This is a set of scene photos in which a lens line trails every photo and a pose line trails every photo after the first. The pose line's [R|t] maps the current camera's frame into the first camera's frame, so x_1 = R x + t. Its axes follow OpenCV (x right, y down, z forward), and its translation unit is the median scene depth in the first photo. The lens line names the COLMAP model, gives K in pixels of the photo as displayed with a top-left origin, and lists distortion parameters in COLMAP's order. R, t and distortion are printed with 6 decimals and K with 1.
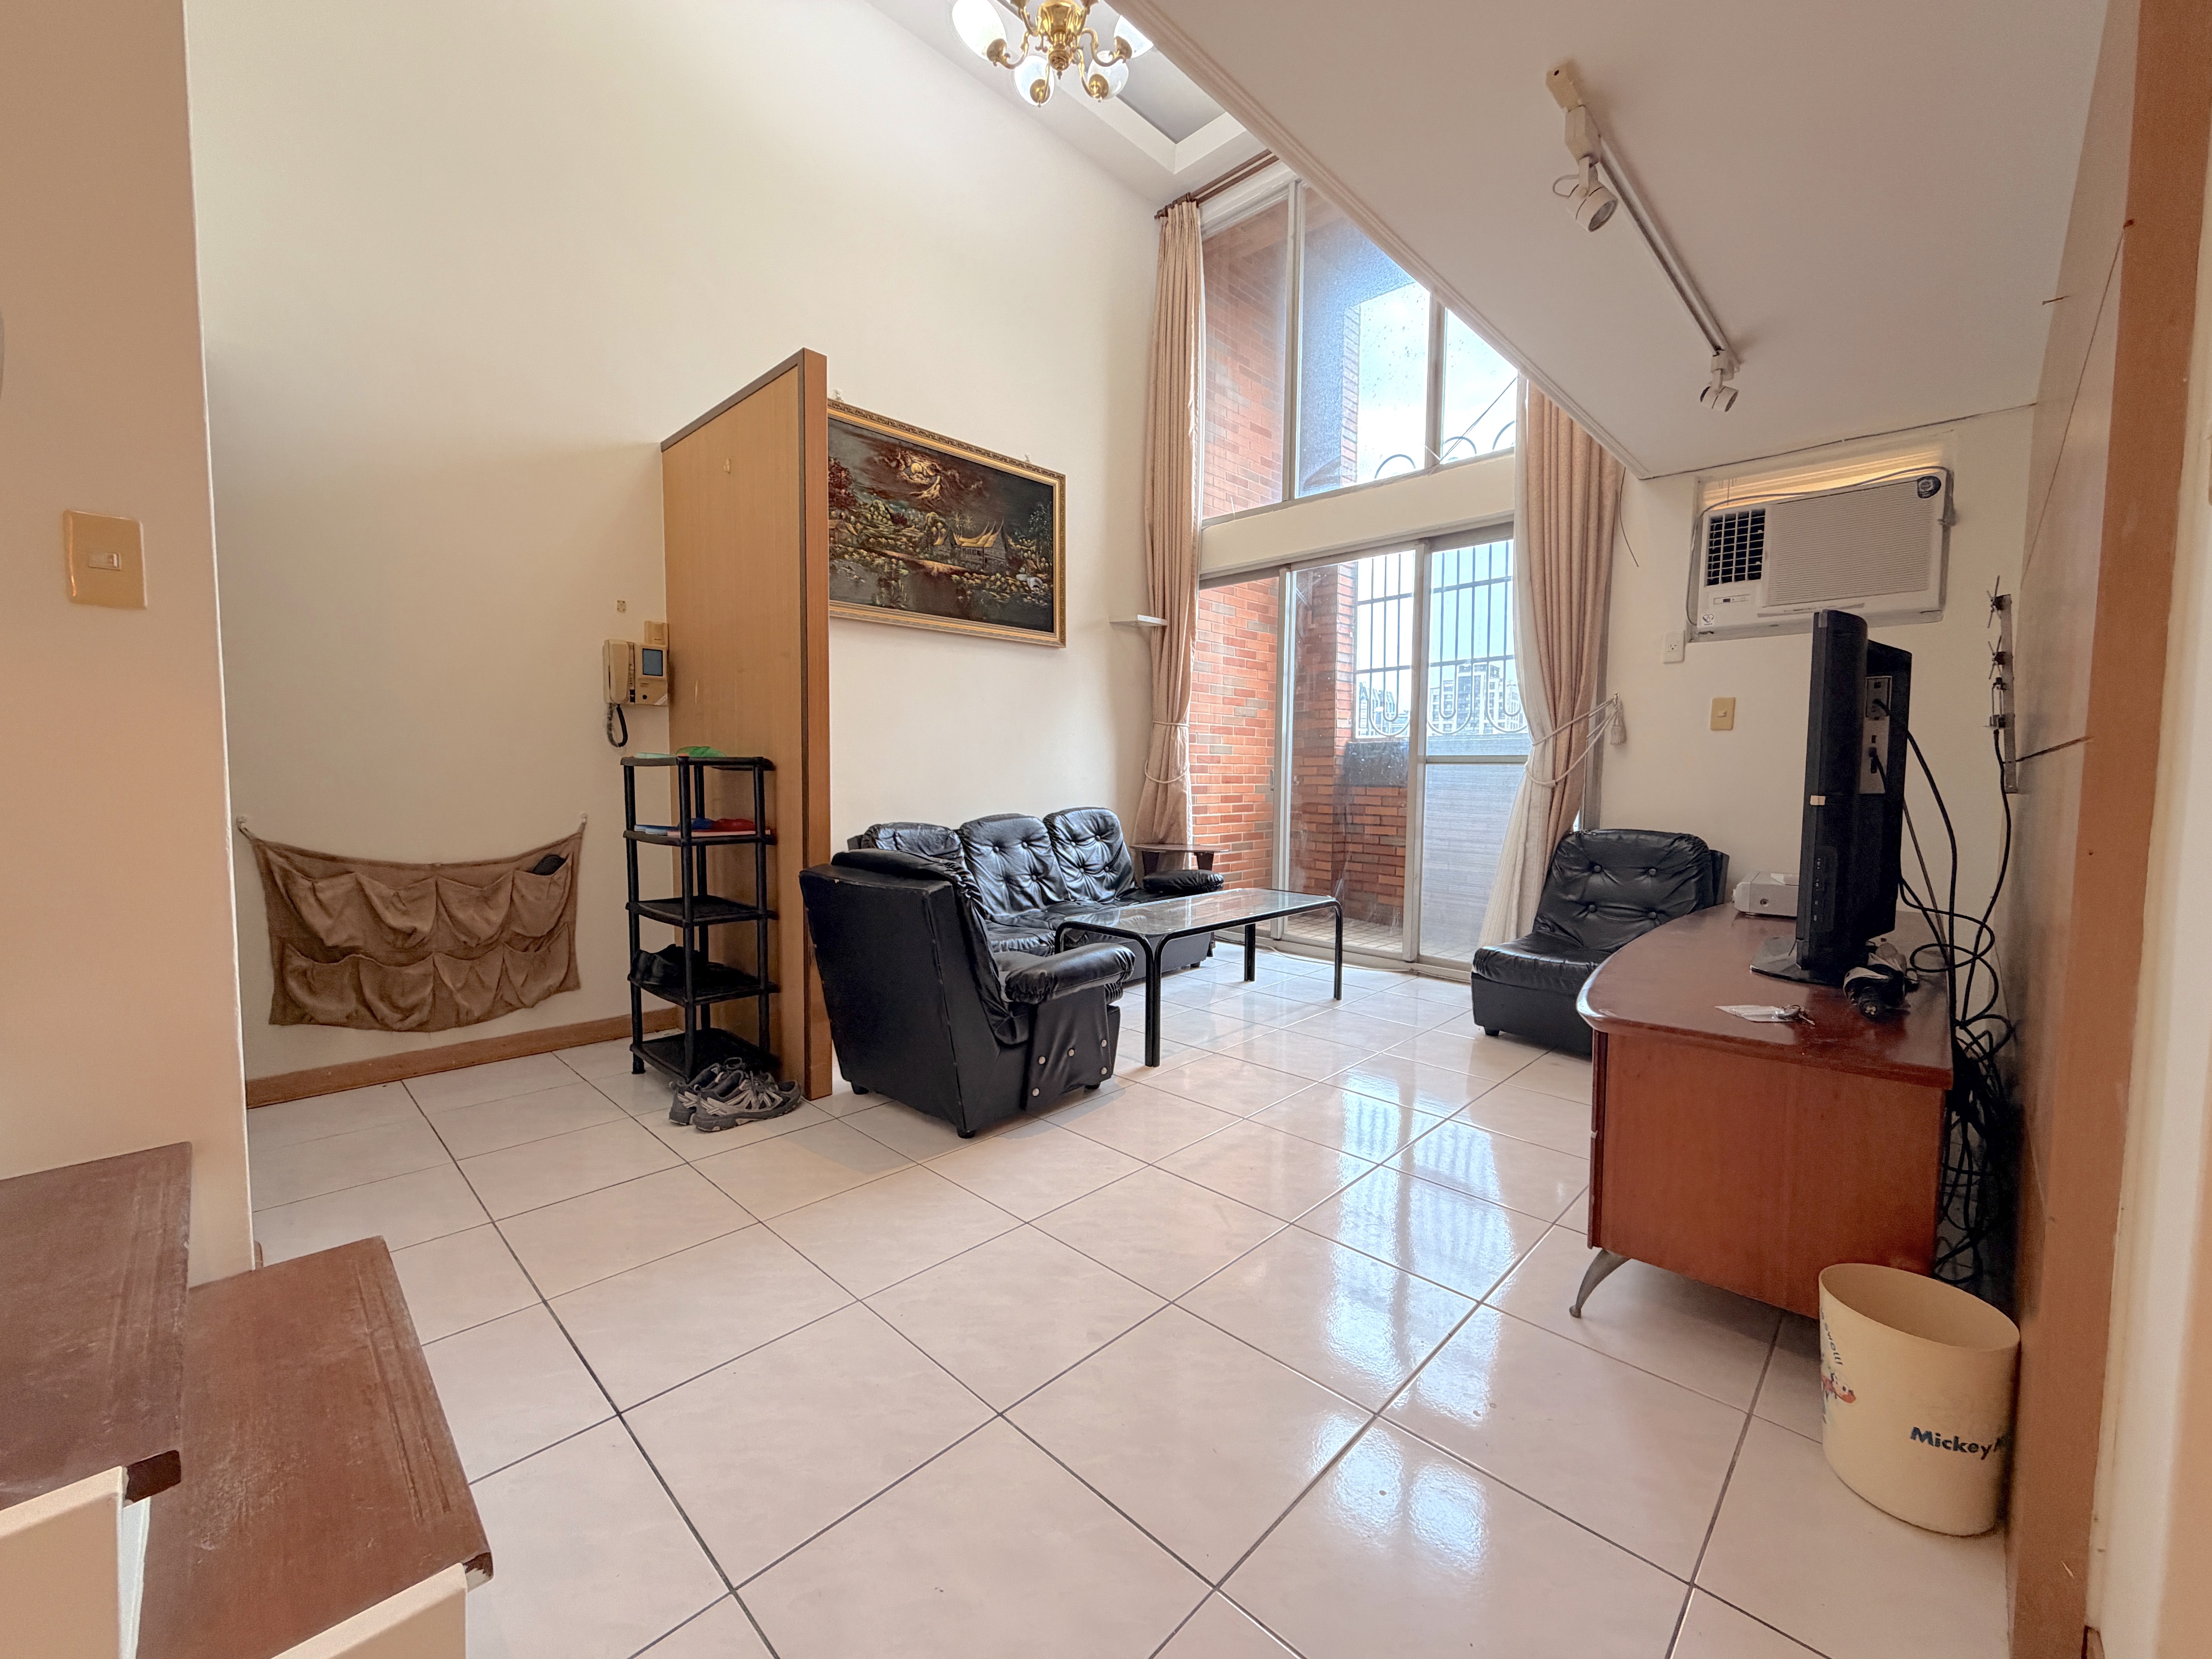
lens RADIAL K [[896.5, 0, 1109.2], [0, 896.5, 826.5], [0, 0, 1]] dist [-0.002778, 0.000262]
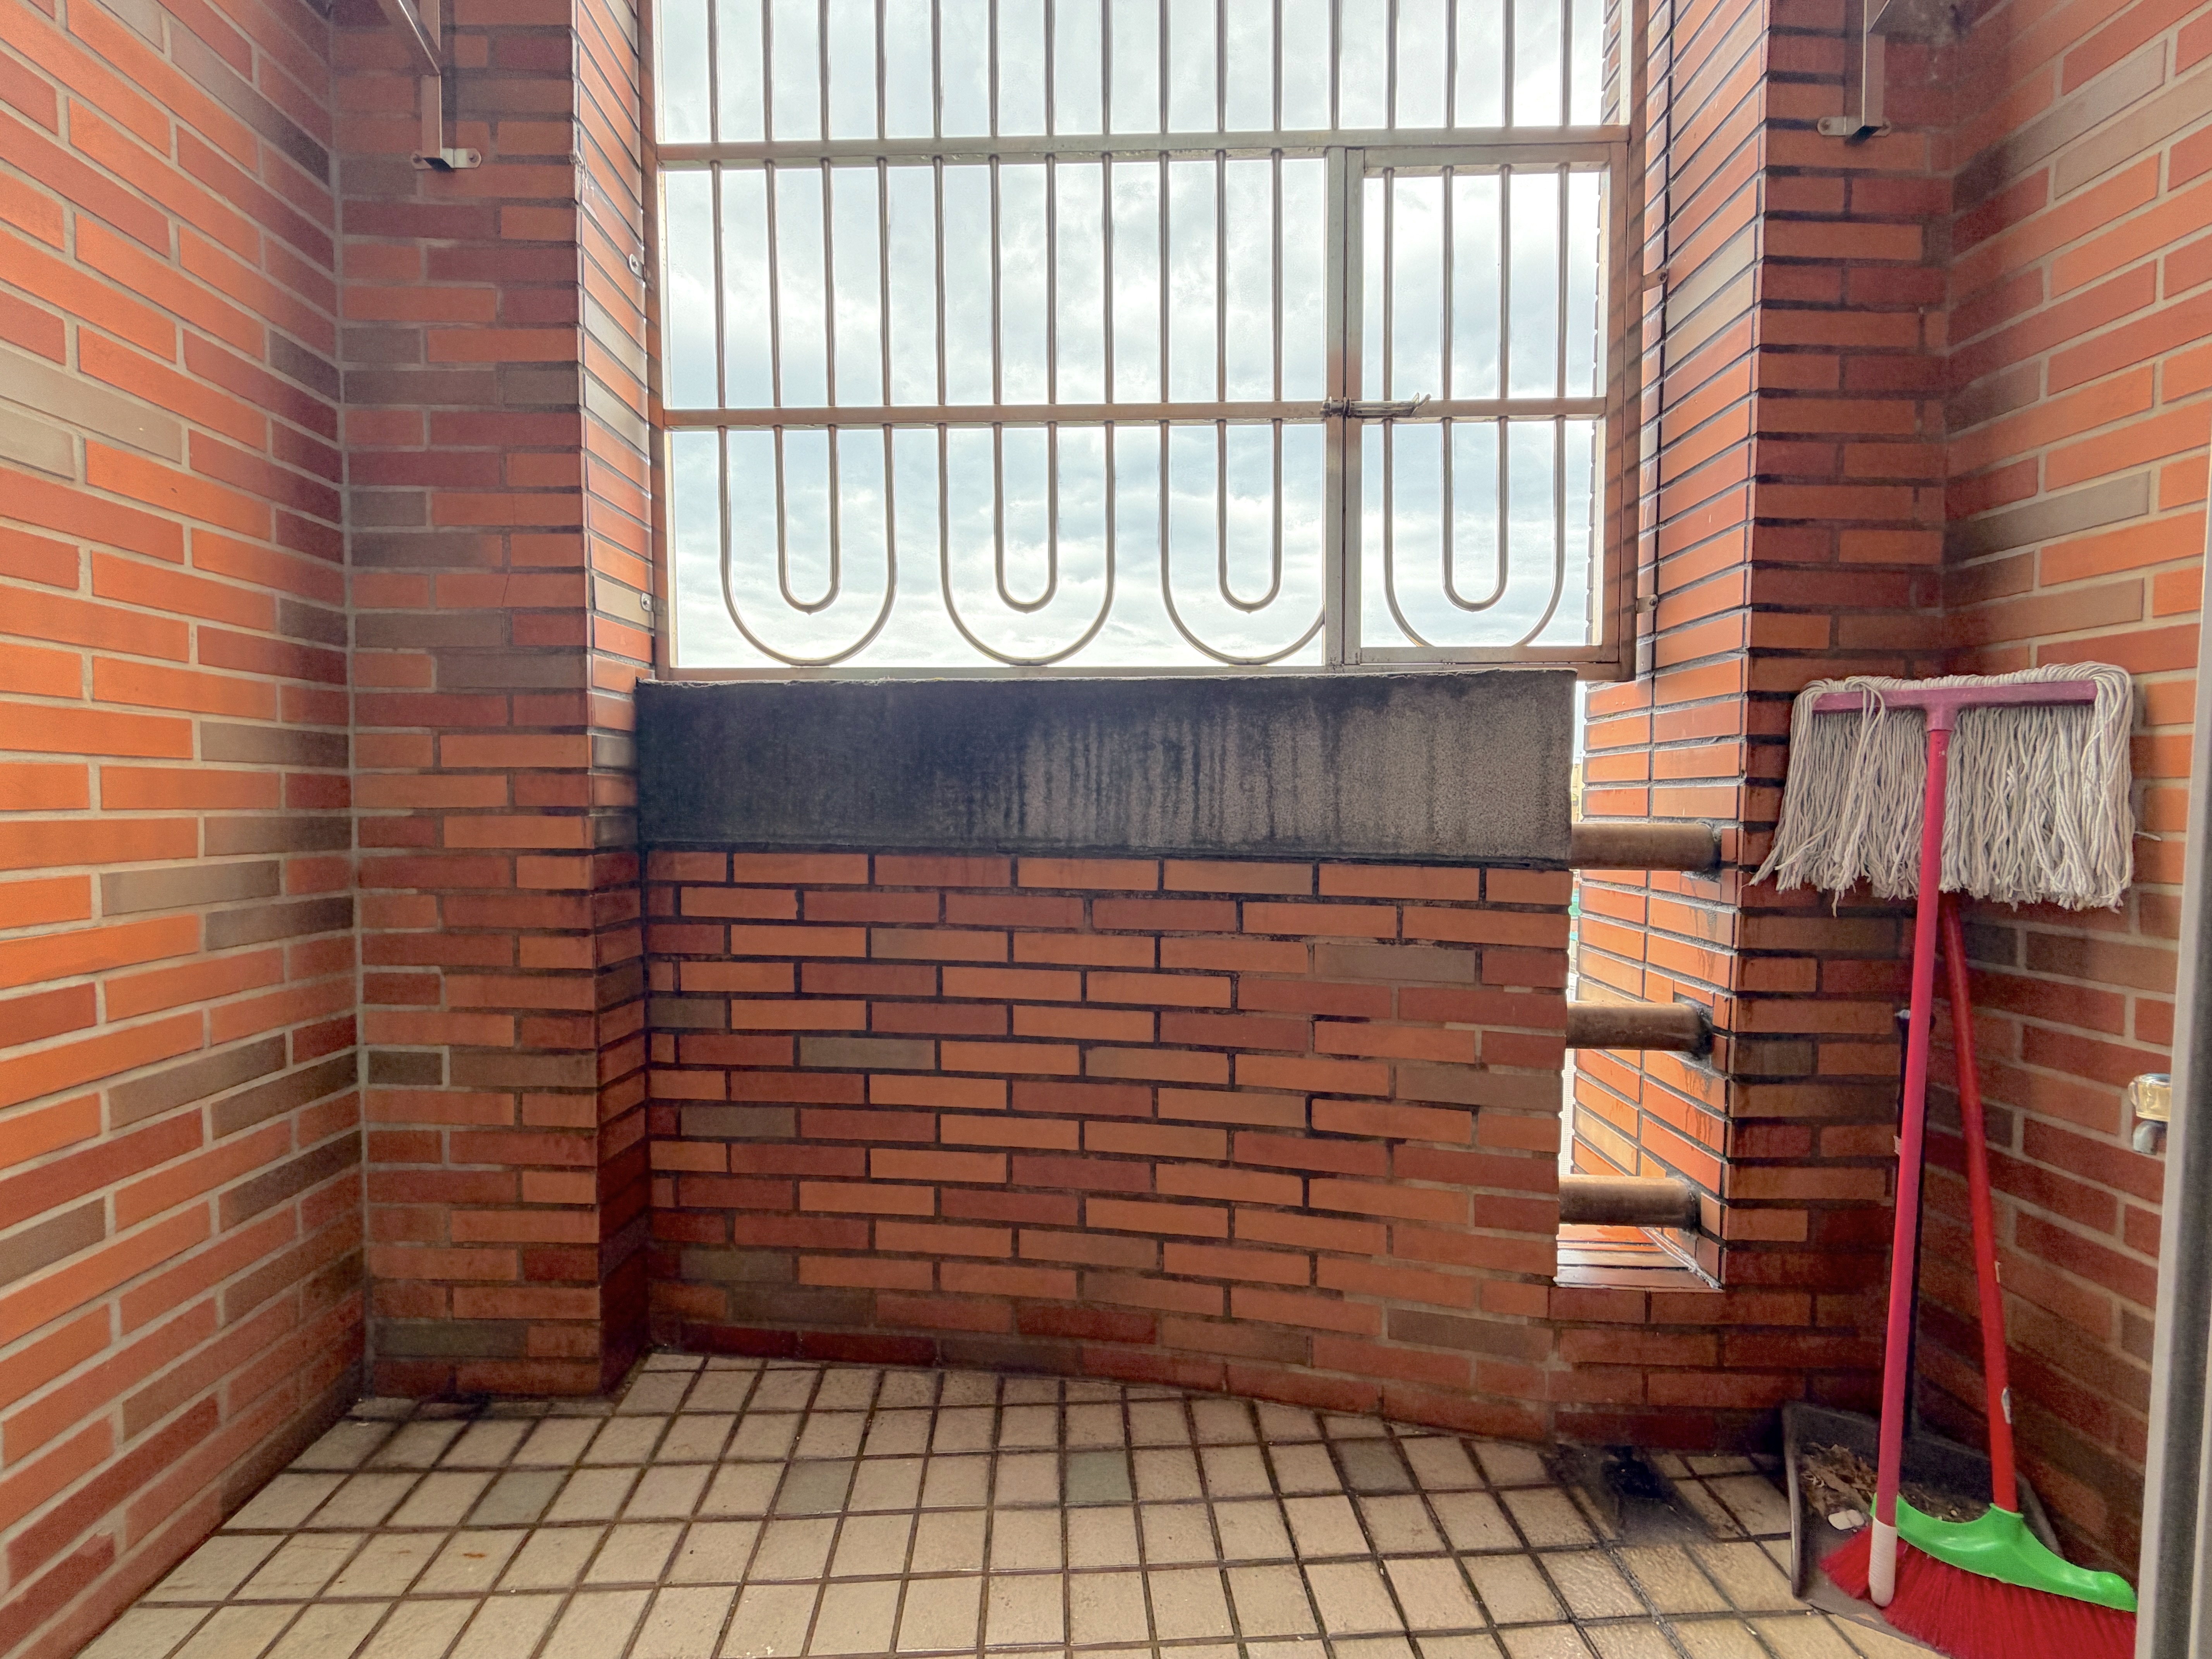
lens RADIAL K [[896.5, 0, 1107.9], [0, 896.5, 835.4], [0, 0, 1]] dist [-0.002778, 0.000262]
pose [[0.676961, -0.038199, 0.735027, 0.167755], [0.047115, 0.998853, 0.008517, -0.045111], [-0.734509, 0.028865, 0.677985, 0.734552]]
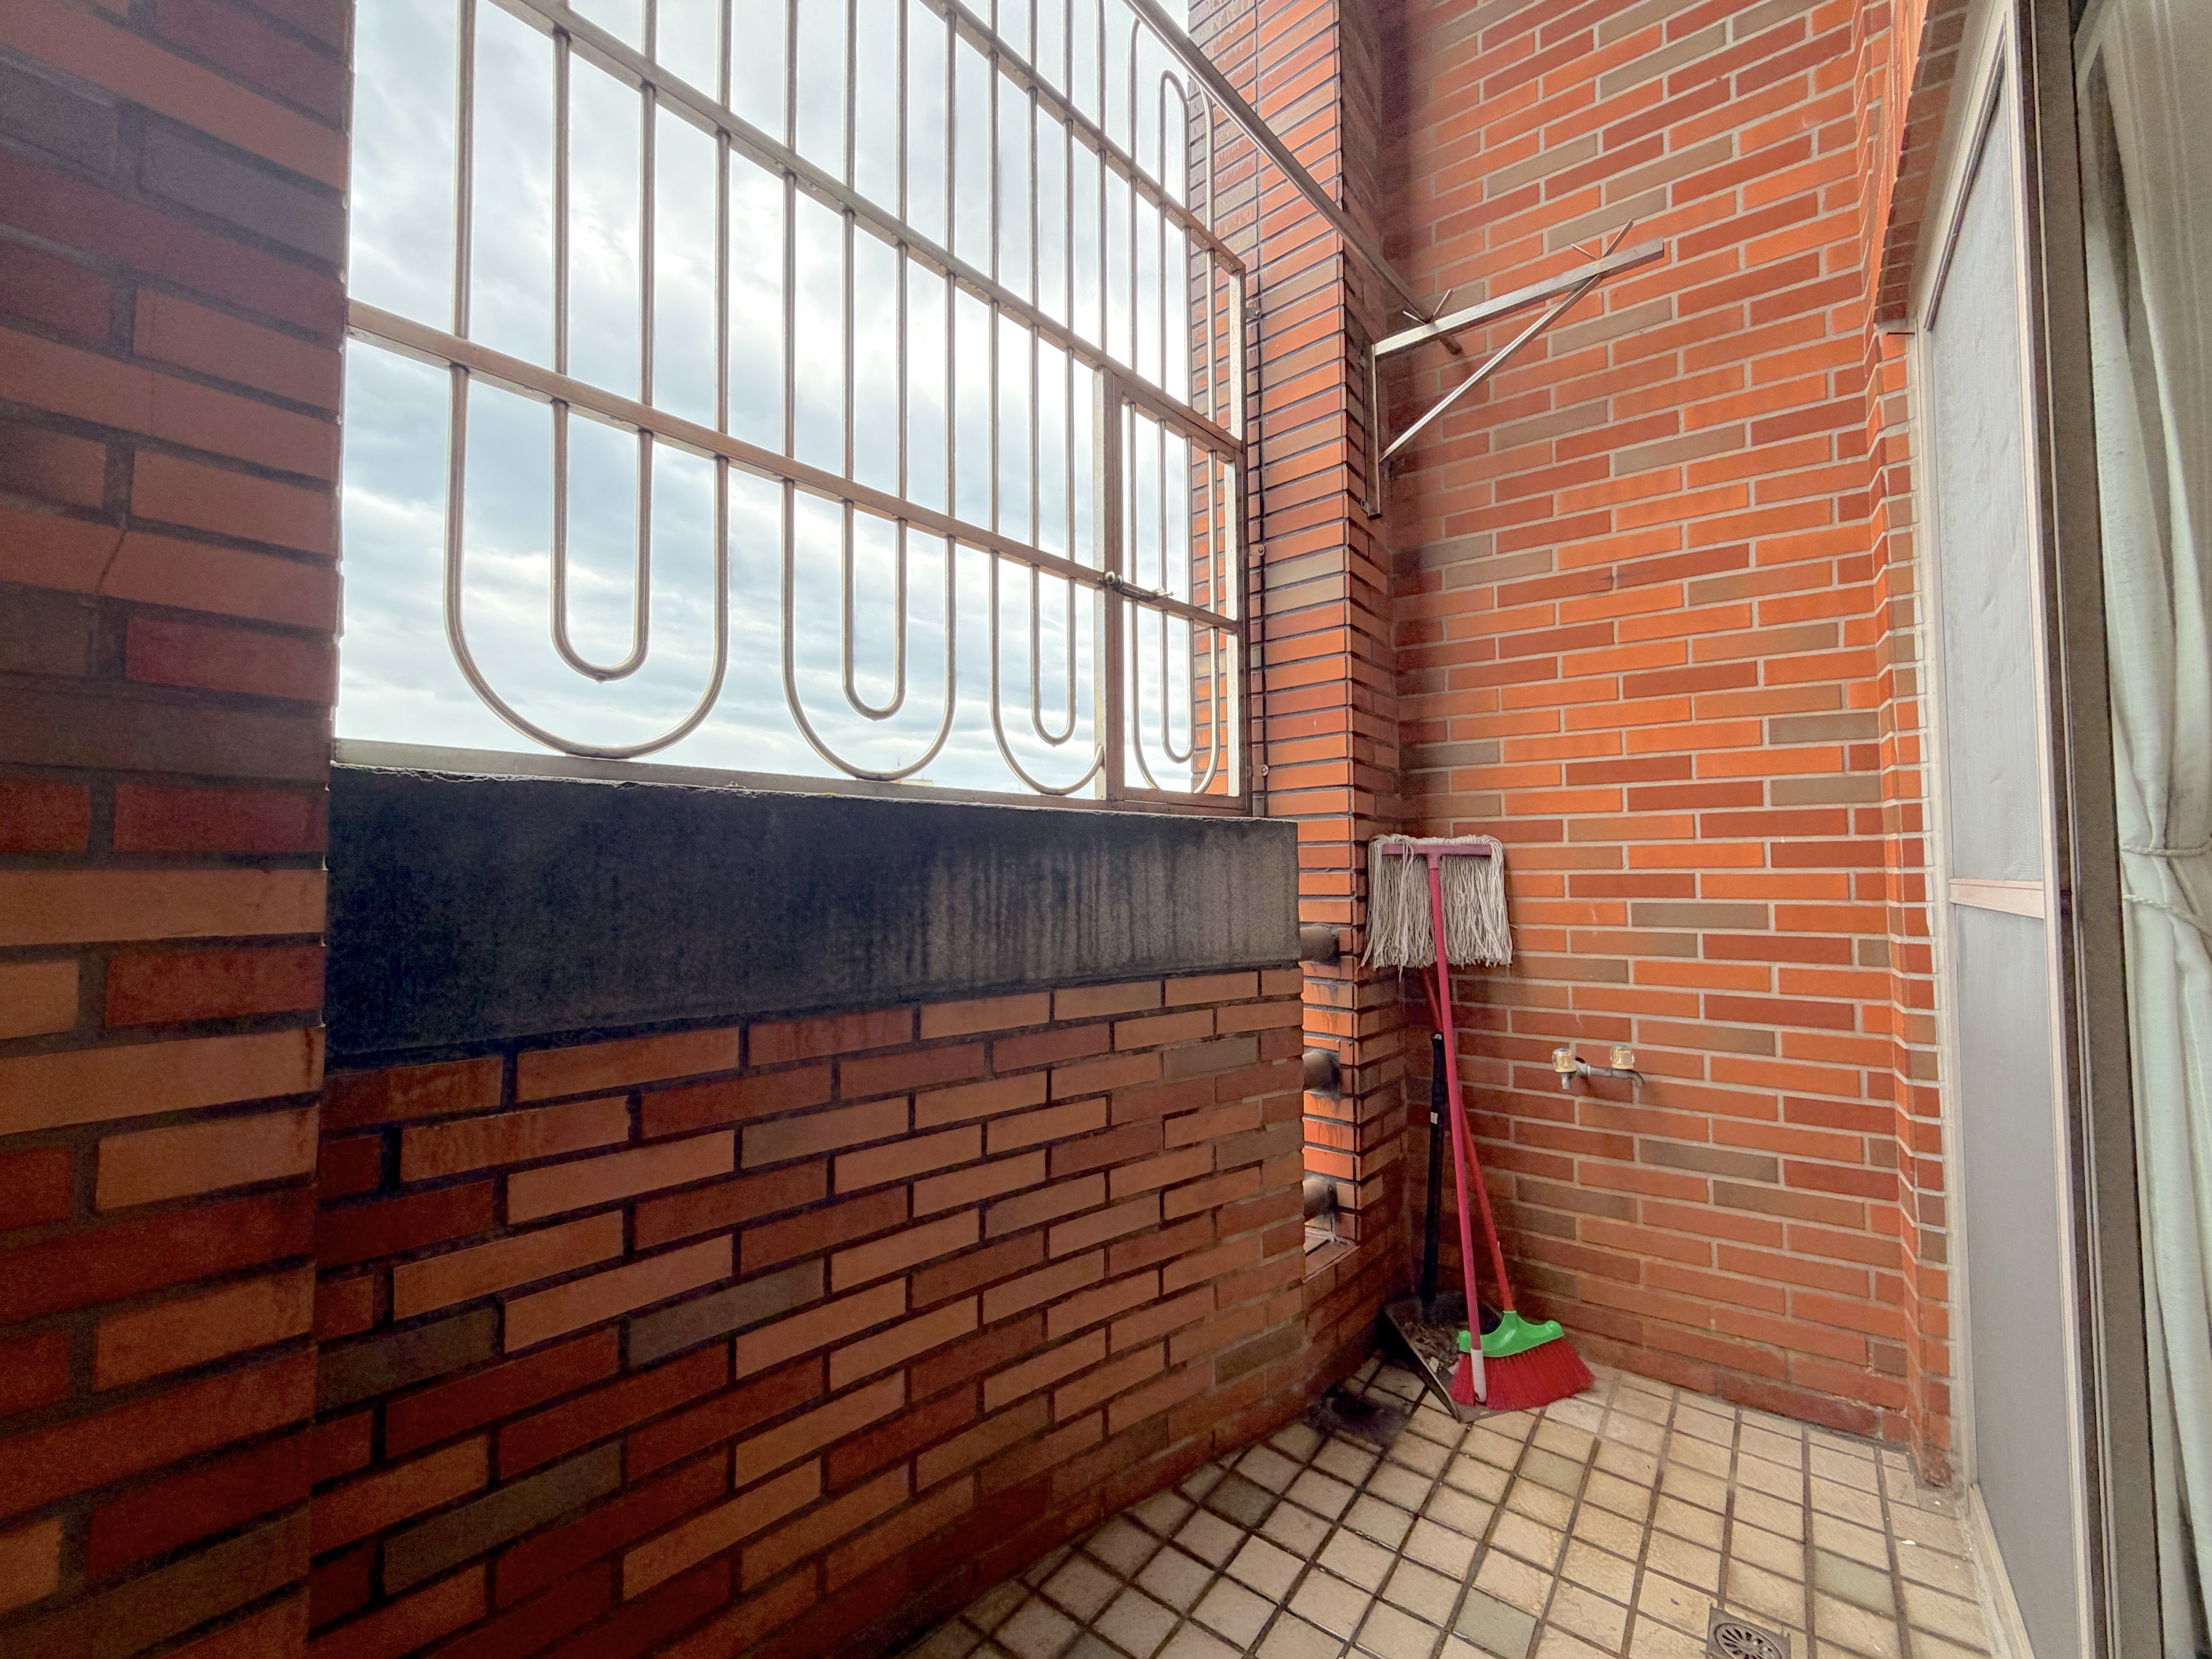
lens RADIAL K [[896.5, 0, 1100.6], [0, 896.5, 832.5], [0, 0, 1]] dist [-0.002778, 0.000262]
pose [[-0.129996, 0.037029, 0.990823, 0.113254], [0.066007, 0.997409, -0.028614, -0.070420], [-0.989315, 0.061682, -0.132103, 0.904171]]
